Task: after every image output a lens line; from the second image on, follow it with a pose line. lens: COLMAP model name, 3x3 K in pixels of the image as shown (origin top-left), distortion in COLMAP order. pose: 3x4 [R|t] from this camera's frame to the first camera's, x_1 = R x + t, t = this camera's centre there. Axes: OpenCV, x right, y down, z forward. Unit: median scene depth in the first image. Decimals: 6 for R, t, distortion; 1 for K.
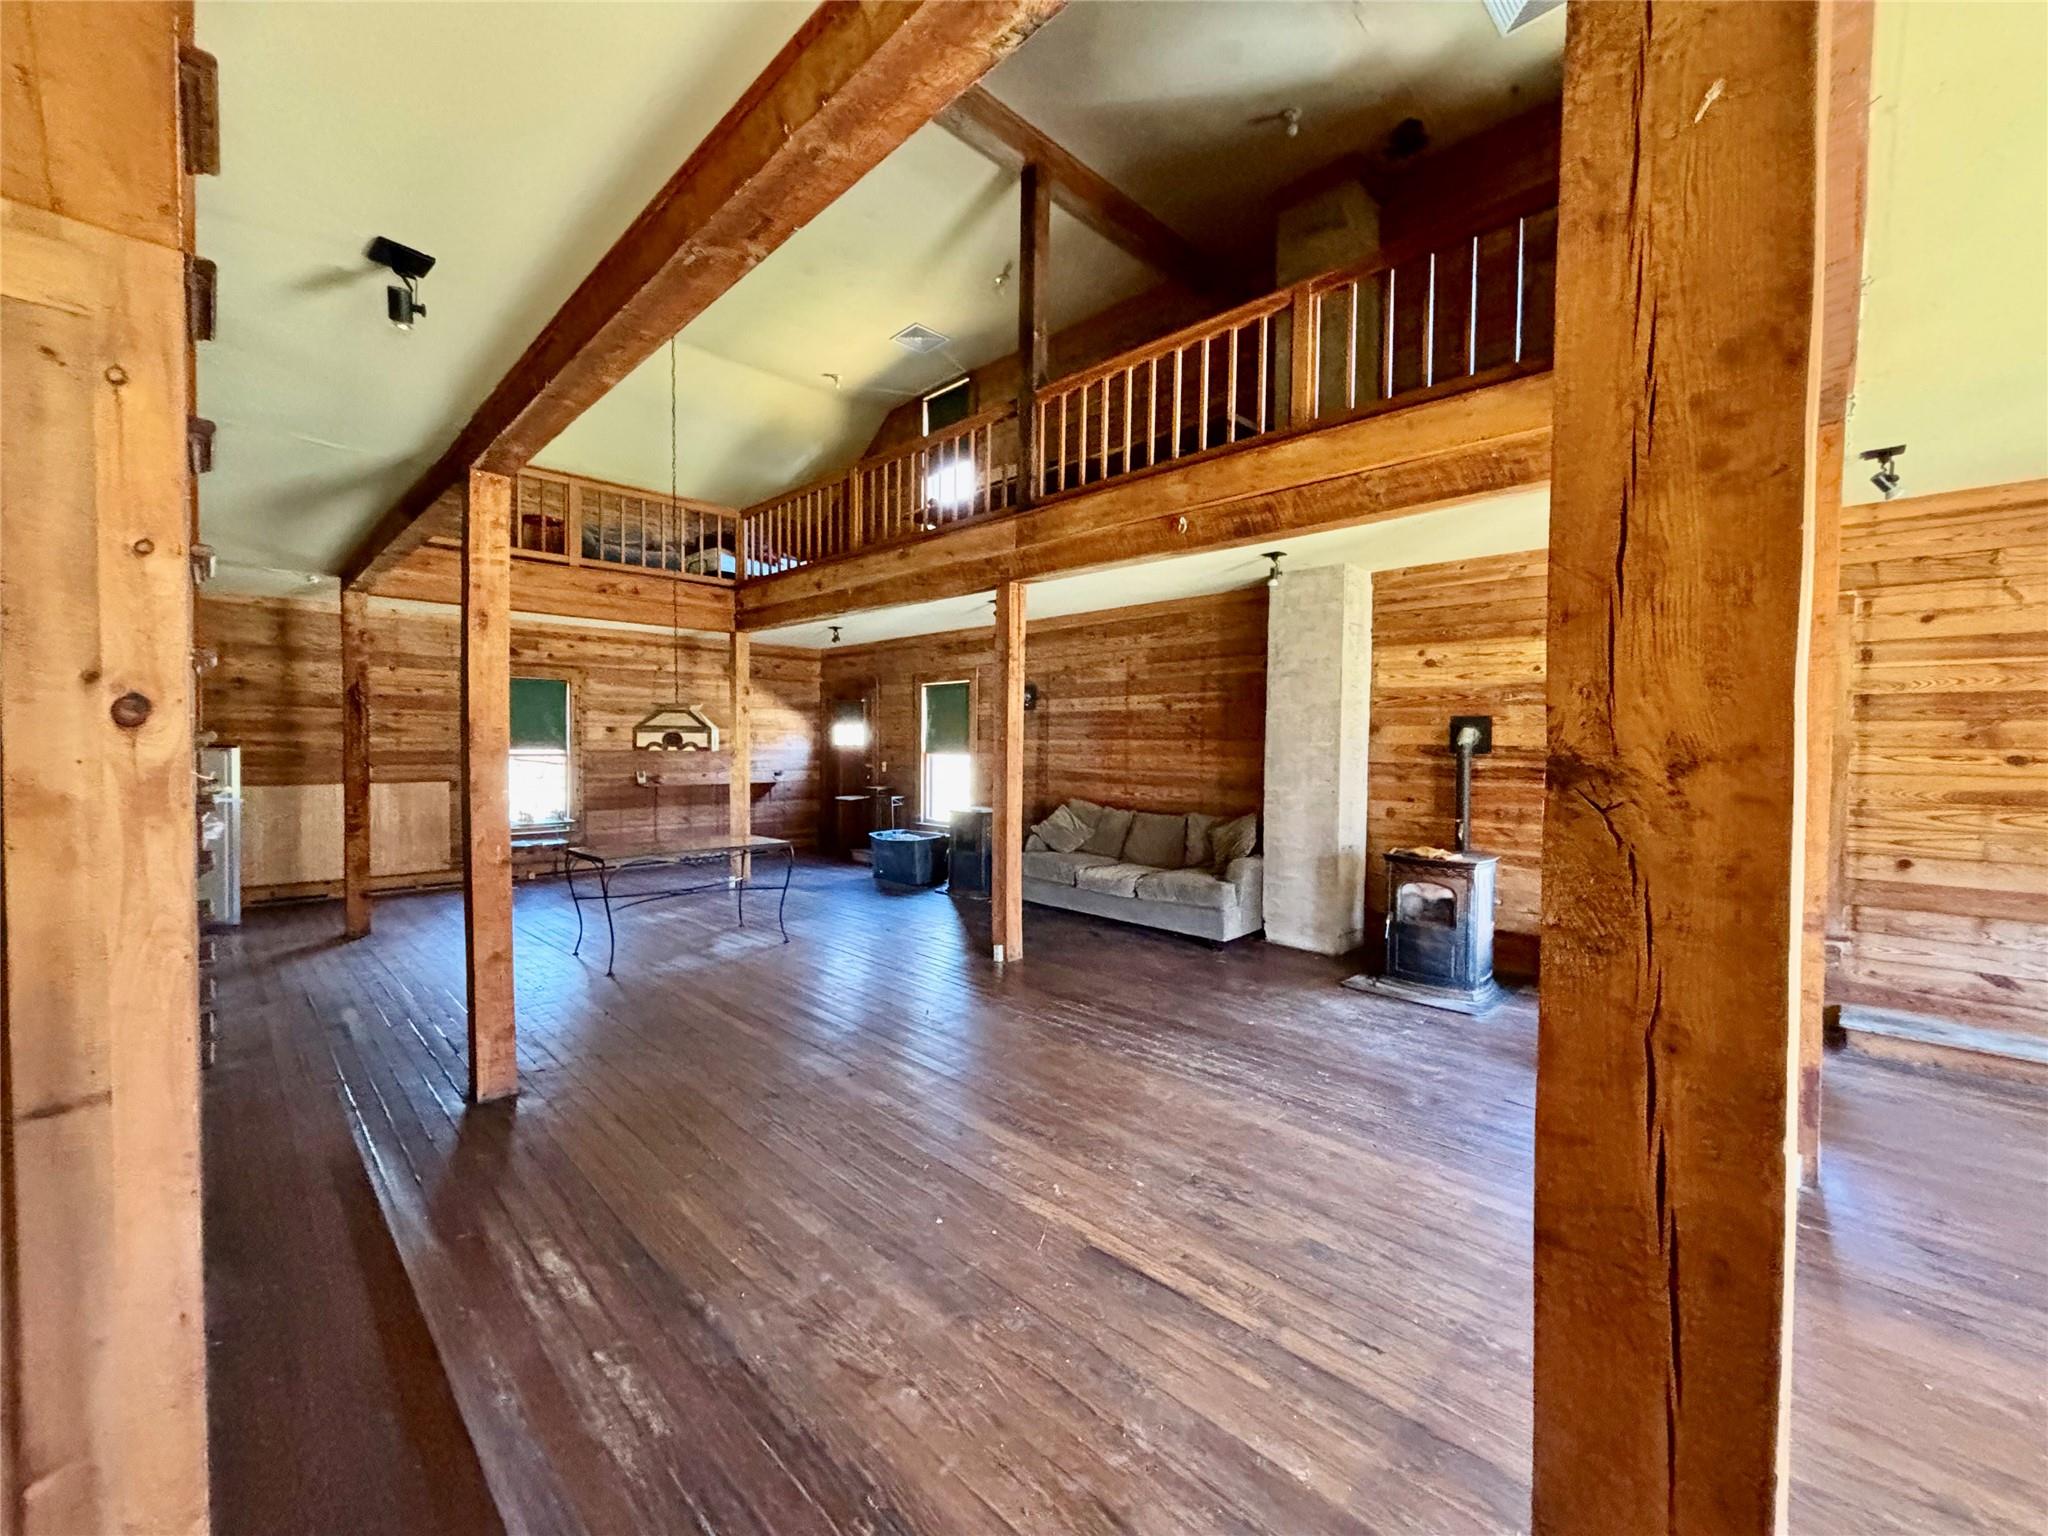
lens RADIAL K [[817.2, 0, 1026.9], [0, 817.2, 773.9], [0, 0, 1]] dist [-0.006899, -0.000795]
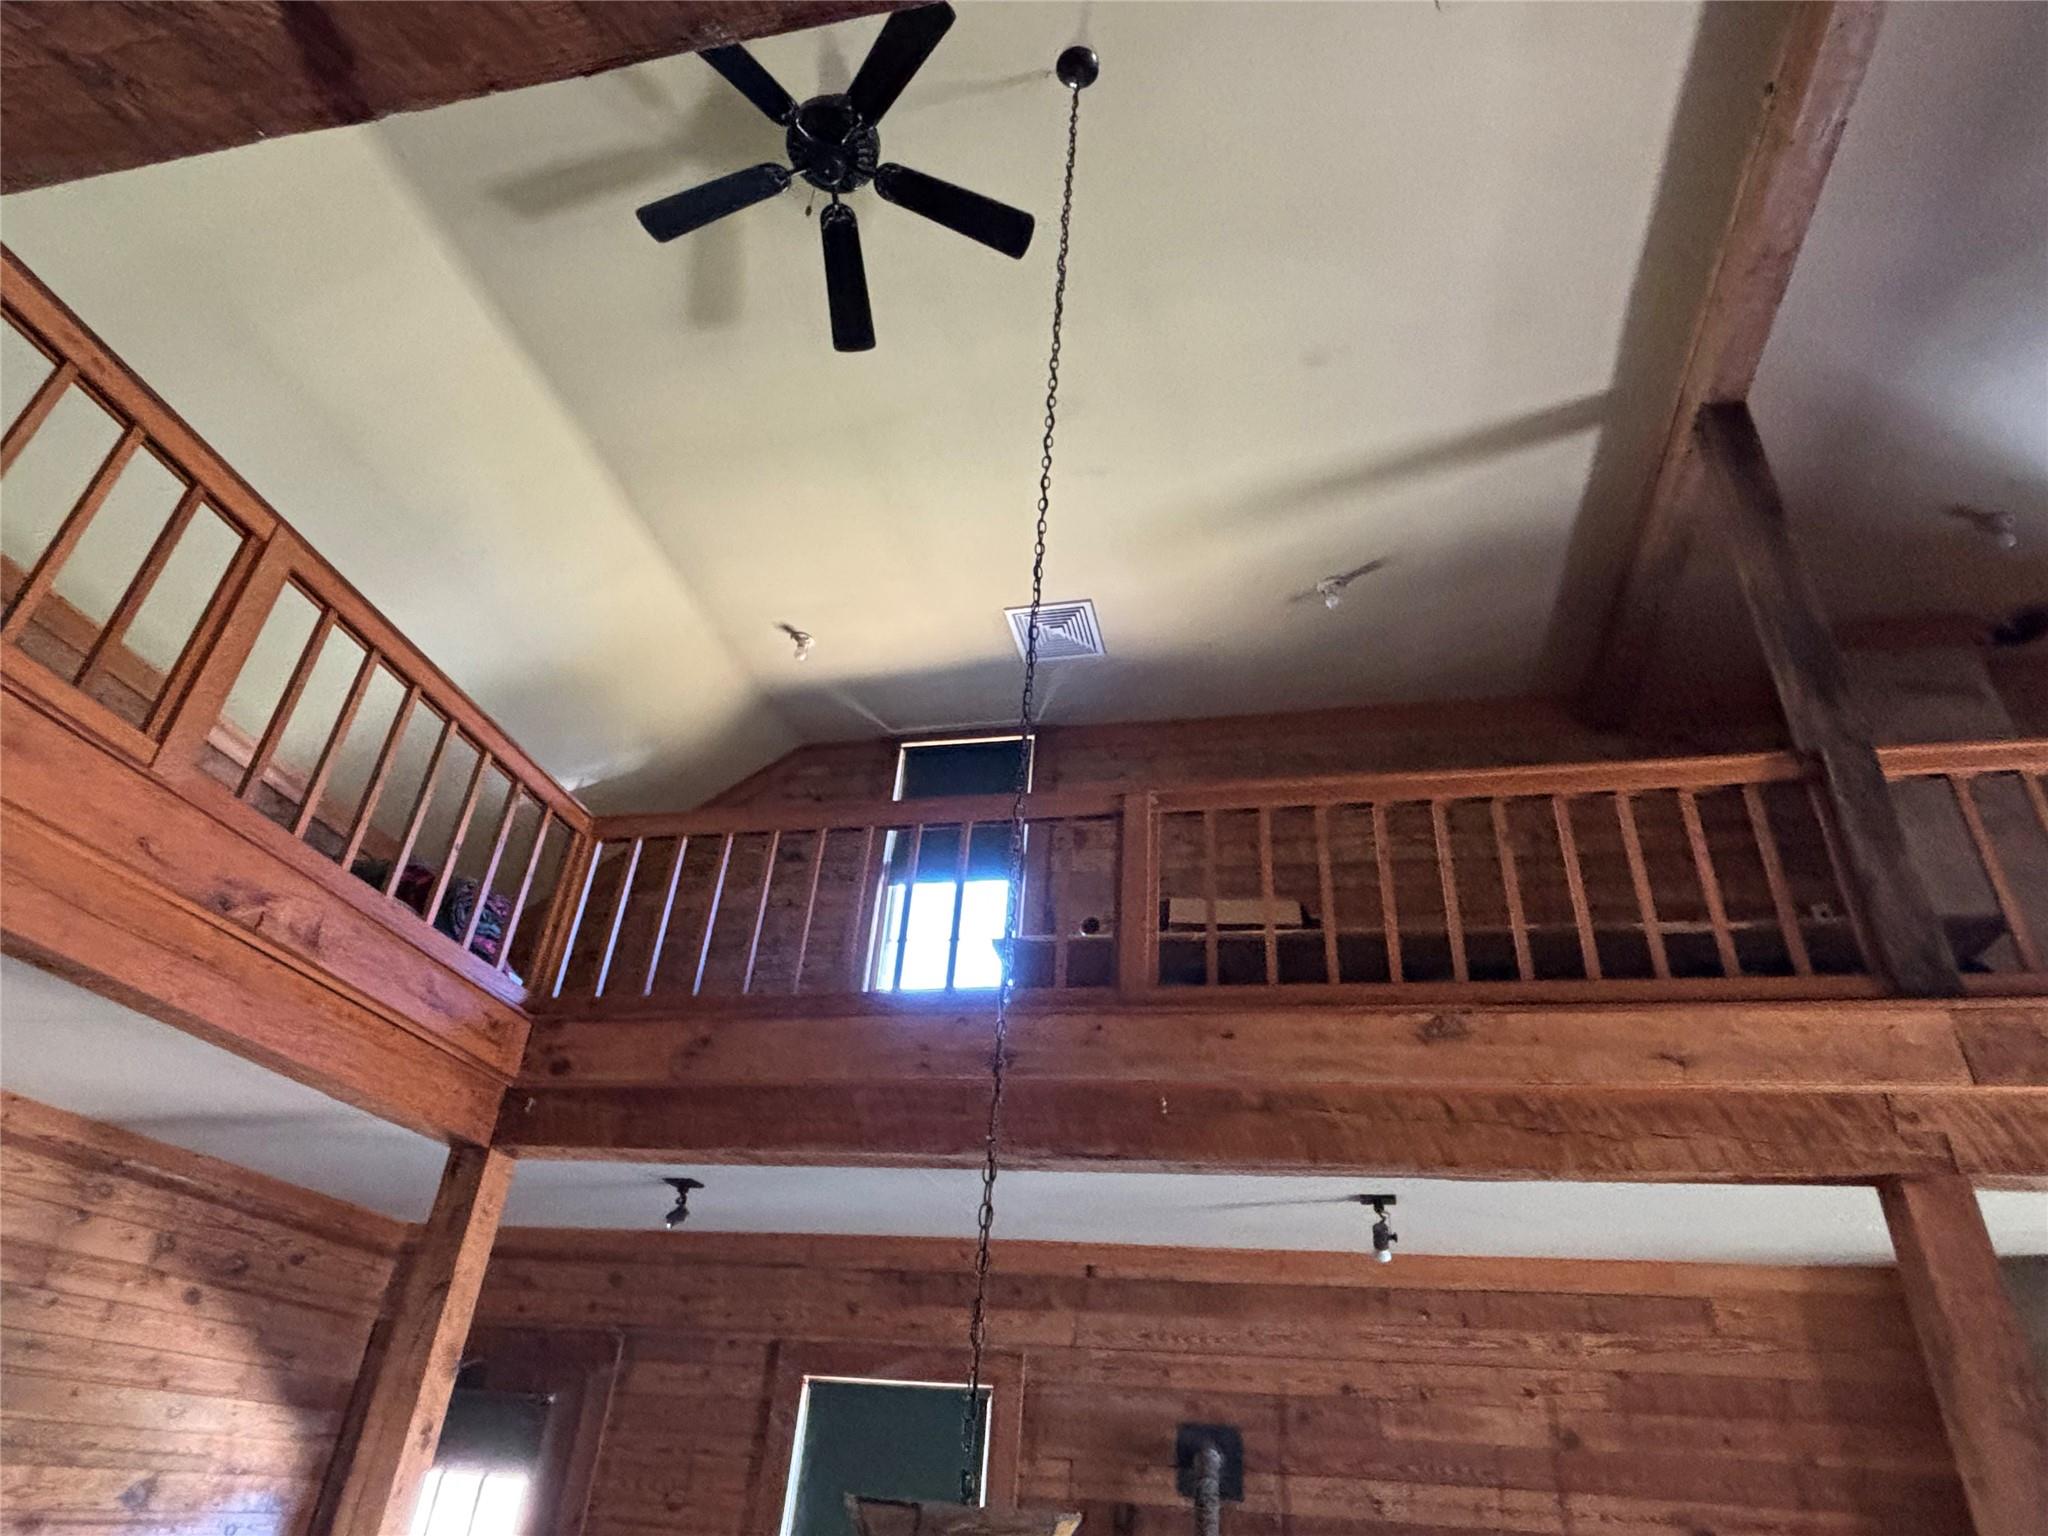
lens RADIAL K [[1191.7, 0, 1026.2], [0, 1191.7, 759.1], [0, 0, 1]] dist [-0.010546, 0.005508]
pose [[0.847666, 0.323643, 0.420377, -0.438204], [-0.042325, 0.831101, -0.554508, -0.057629], [-0.528839, 0.452246, 0.718195, 0.524055]]
